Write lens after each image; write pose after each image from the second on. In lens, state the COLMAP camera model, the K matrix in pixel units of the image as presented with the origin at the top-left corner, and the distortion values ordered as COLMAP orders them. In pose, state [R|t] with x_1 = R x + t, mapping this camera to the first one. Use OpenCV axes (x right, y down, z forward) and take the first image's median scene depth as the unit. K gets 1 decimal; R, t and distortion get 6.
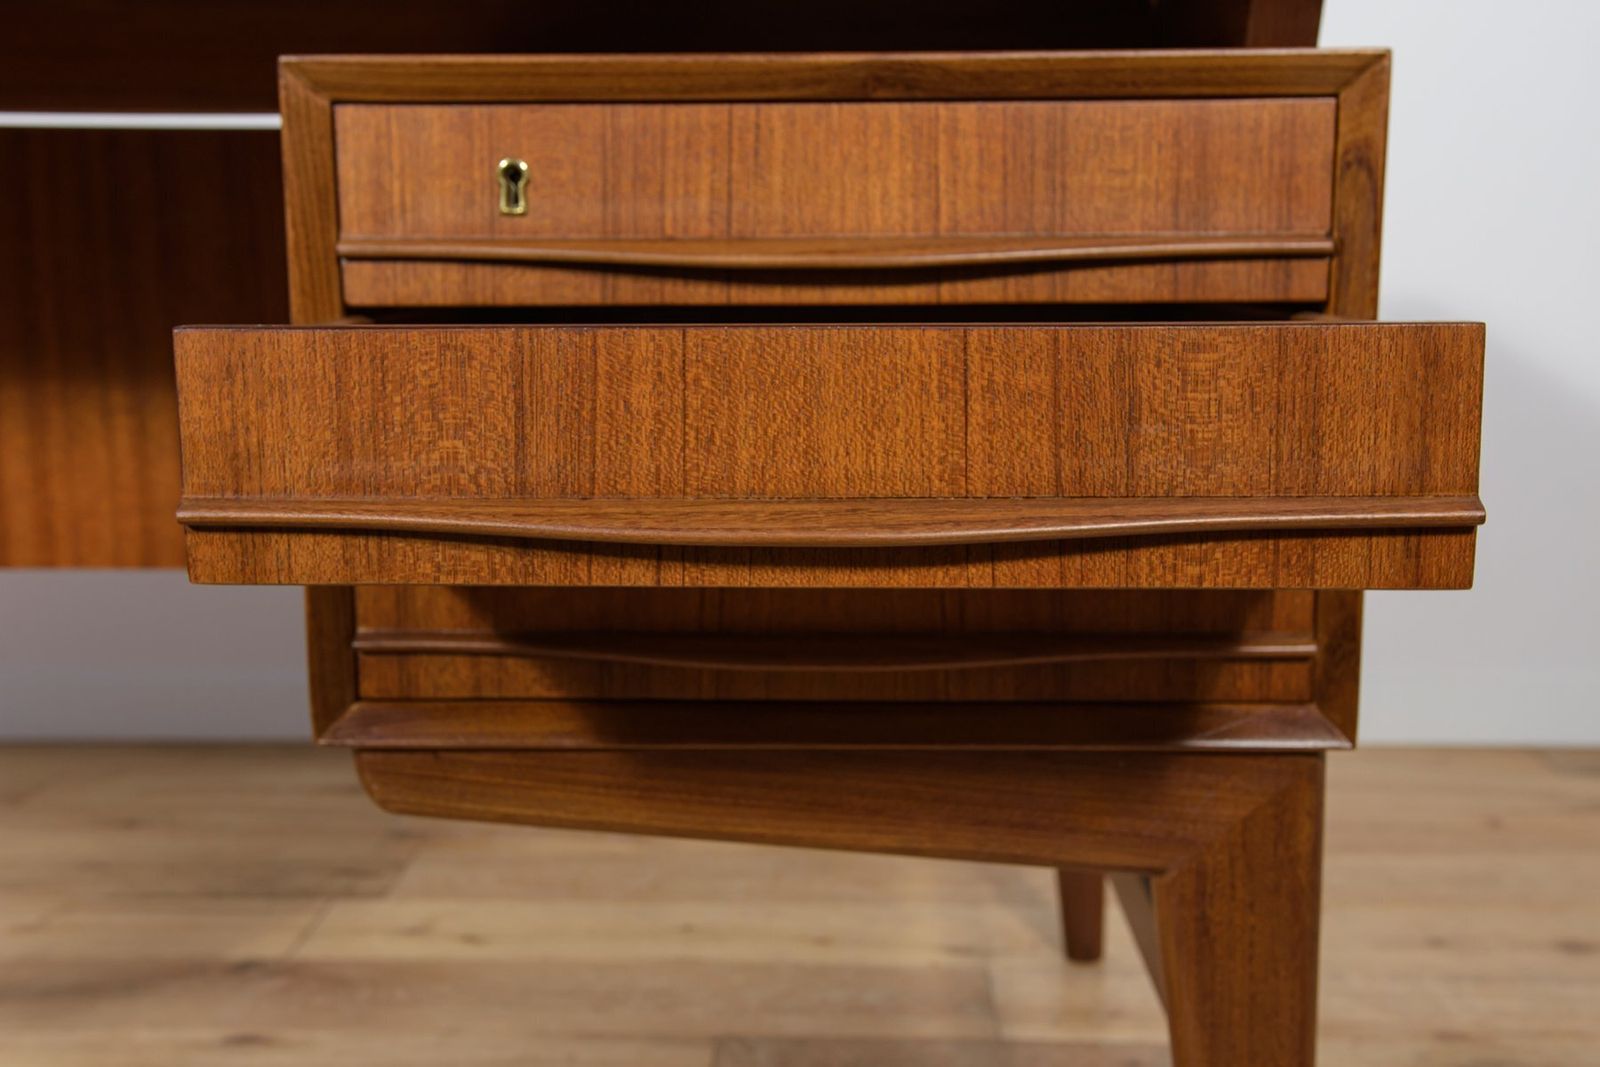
lens RADIAL K [[1779.4, 0, 803.4], [0, 1779.4, 538.2], [0, 0, 1]] dist [0.010555, 0.091616]
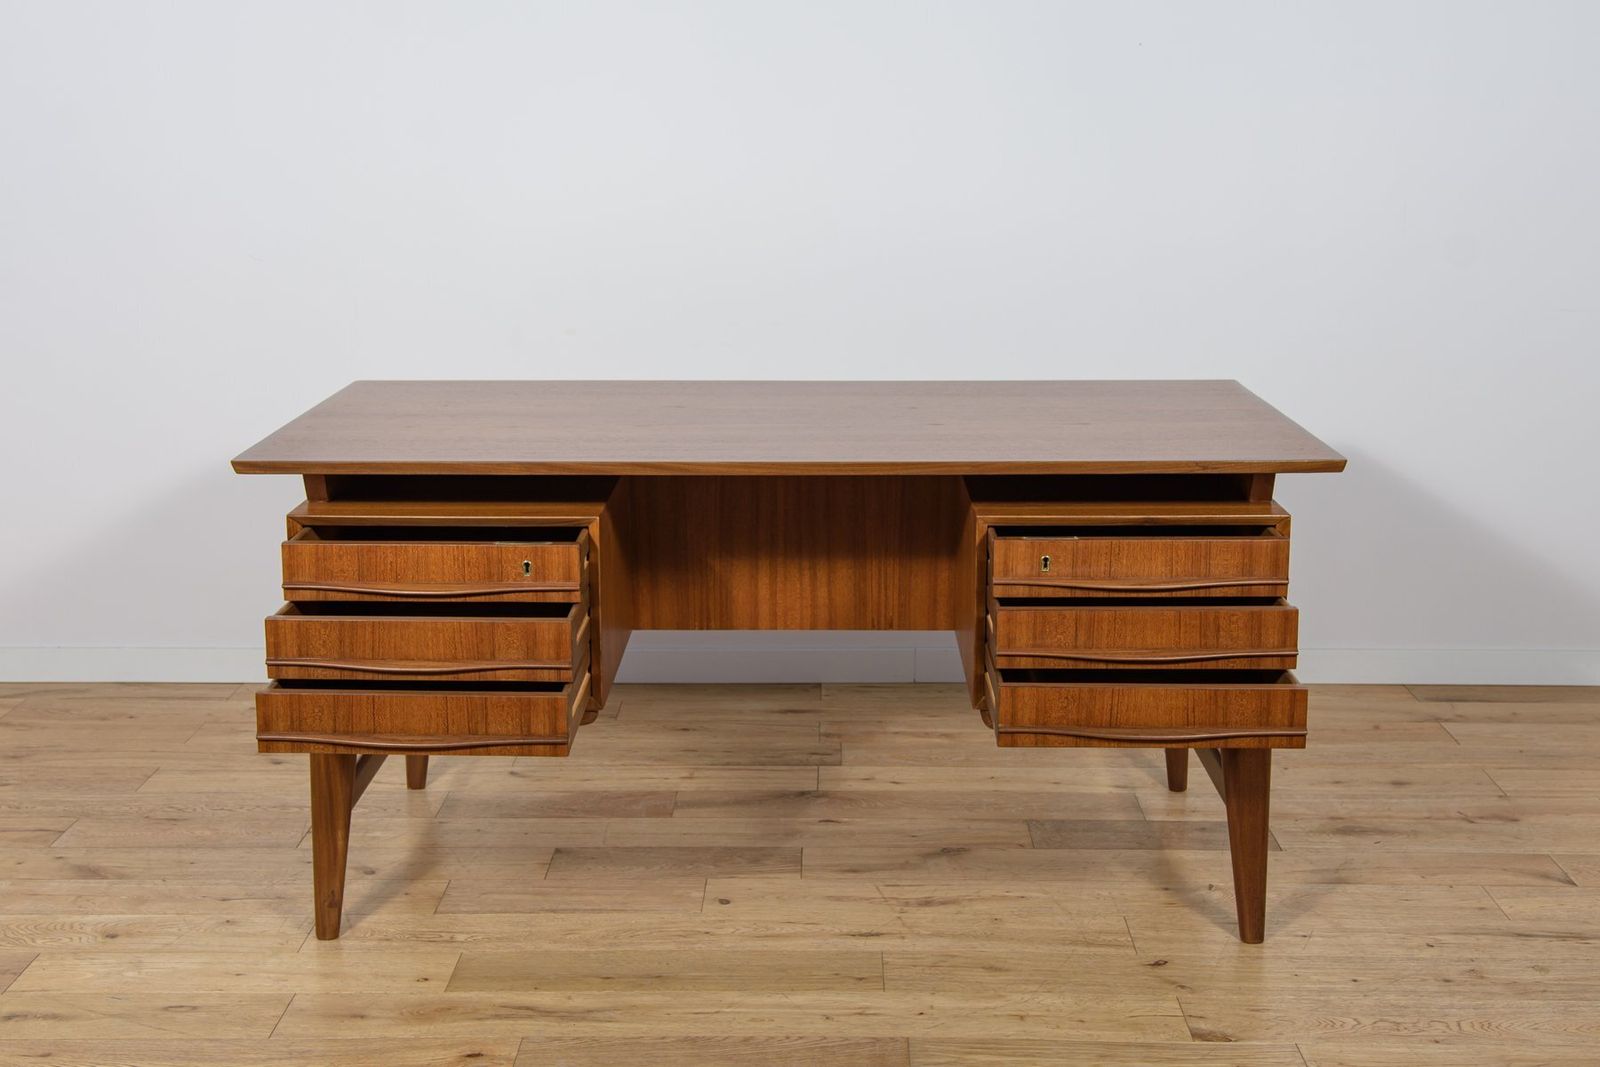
lens RADIAL K [[1954.7, 0, 803.3], [0, 1954.7, 476.1], [0, 0, 1]] dist [0.010194, 0.071145]
pose [[0.999893, -0.001646, 0.014549, -0.421807], [0.001150, 0.999419, 0.034050, -0.292360], [-0.014597, -0.034029, 0.999314, -1.738659]]
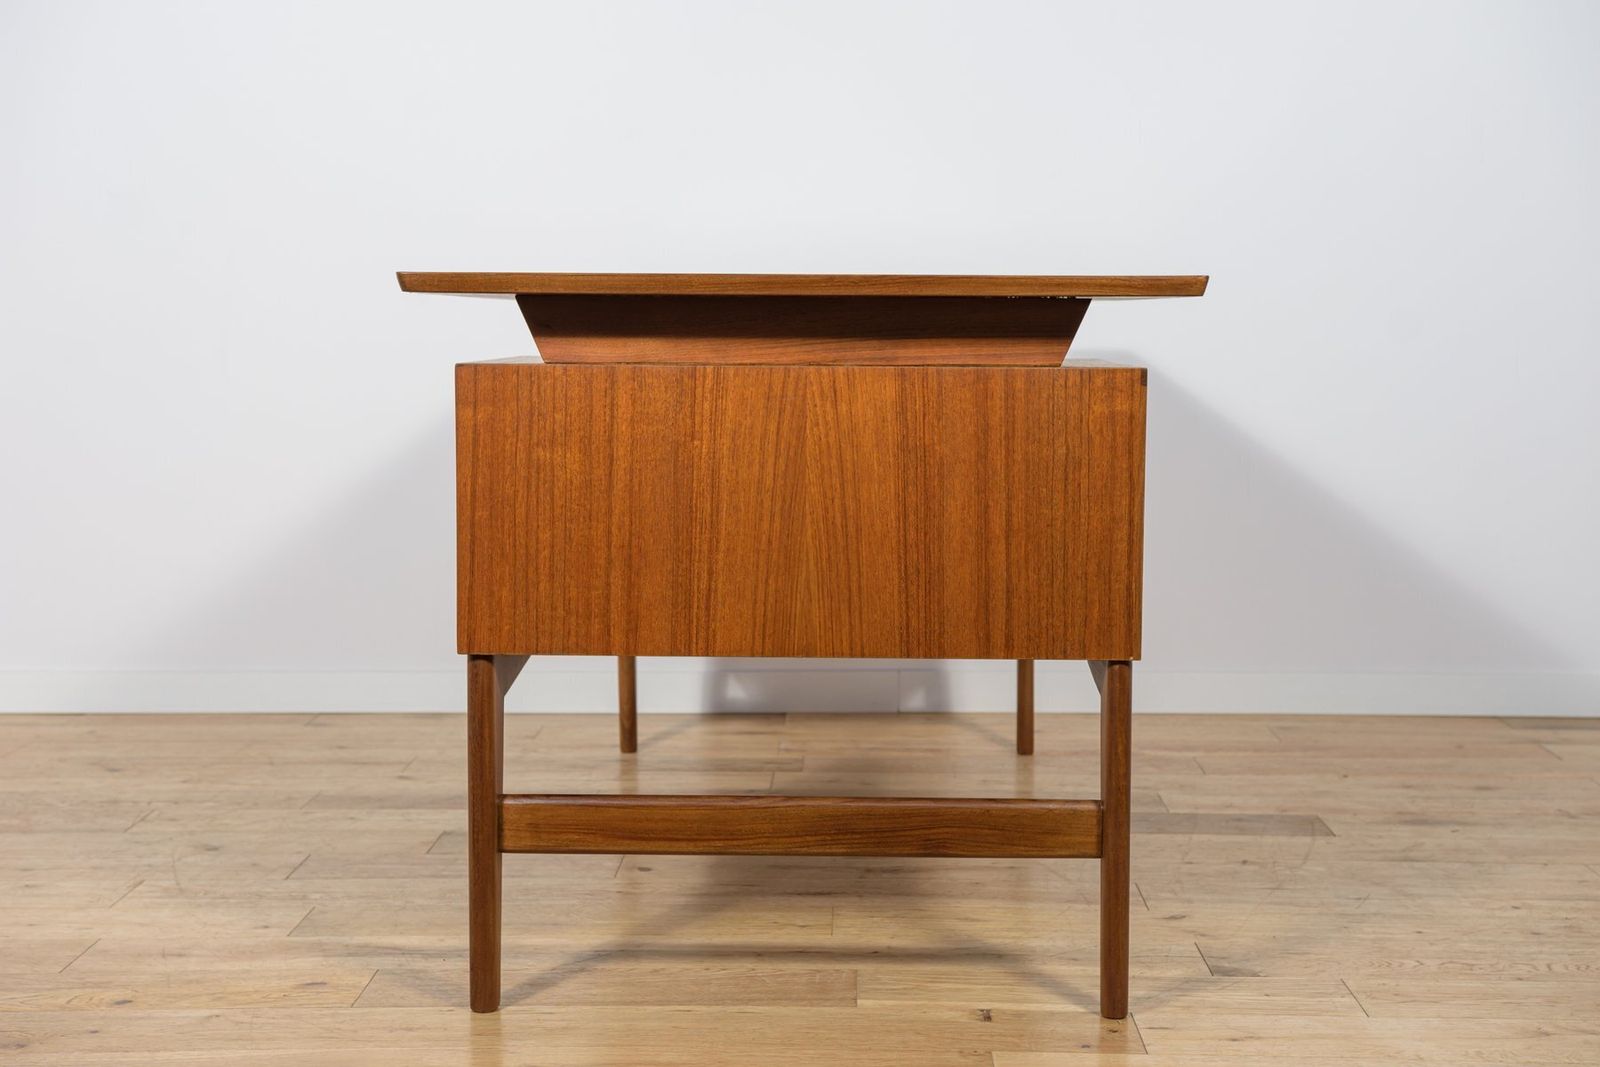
lens RADIAL K [[2297.6, 0, 800.0], [0, 2297.6, 533.5], [0, 0, 1]] dist [0.066967, 0.174008]
pose [[0.999982, 0.002391, 0.005429, -0.336380], [-0.002037, 0.997932, -0.064245, 0.155424], [-0.005571, 0.064233, 0.997919, -1.667161]]
